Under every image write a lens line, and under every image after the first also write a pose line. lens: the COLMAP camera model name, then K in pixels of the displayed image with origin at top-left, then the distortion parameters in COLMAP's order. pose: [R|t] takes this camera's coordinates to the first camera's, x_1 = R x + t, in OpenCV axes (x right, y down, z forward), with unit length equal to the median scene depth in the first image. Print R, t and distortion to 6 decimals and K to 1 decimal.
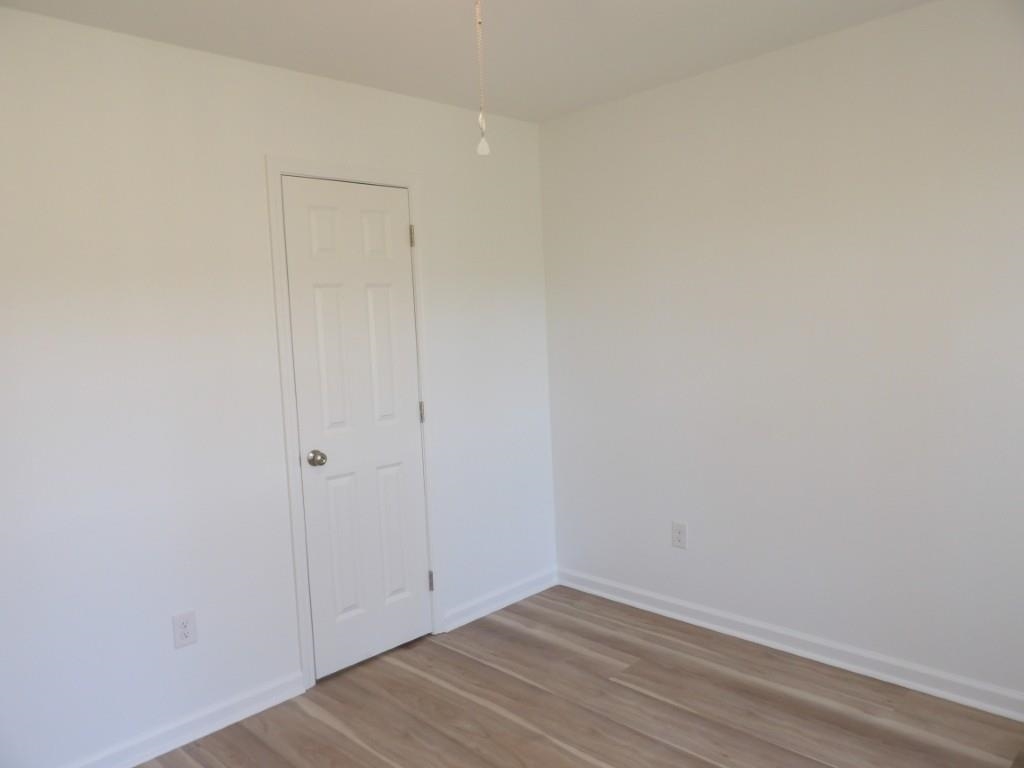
lens RADIAL K [[726.5, 0, 512.0], [0, 726.5, 384.0], [0, 0, 1]] dist [0.008444, 0.004049]
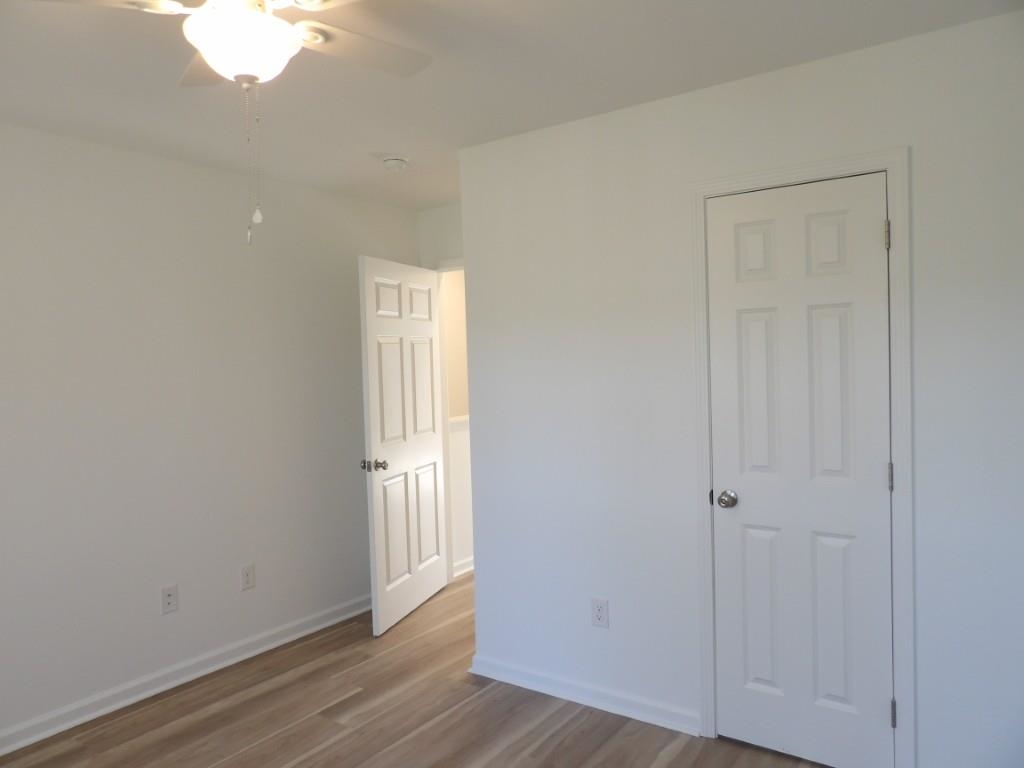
lens RADIAL K [[707.0, 0, 512.9], [0, 707.0, 399.9], [0, 0, 1]] dist [-0.001102, 0.000356]
pose [[0.198273, 0.087664, -0.976219, 0.538423], [-0.076067, 0.994365, 0.073843, -0.068261], [0.977191, 0.059617, 0.203824, 0.544808]]
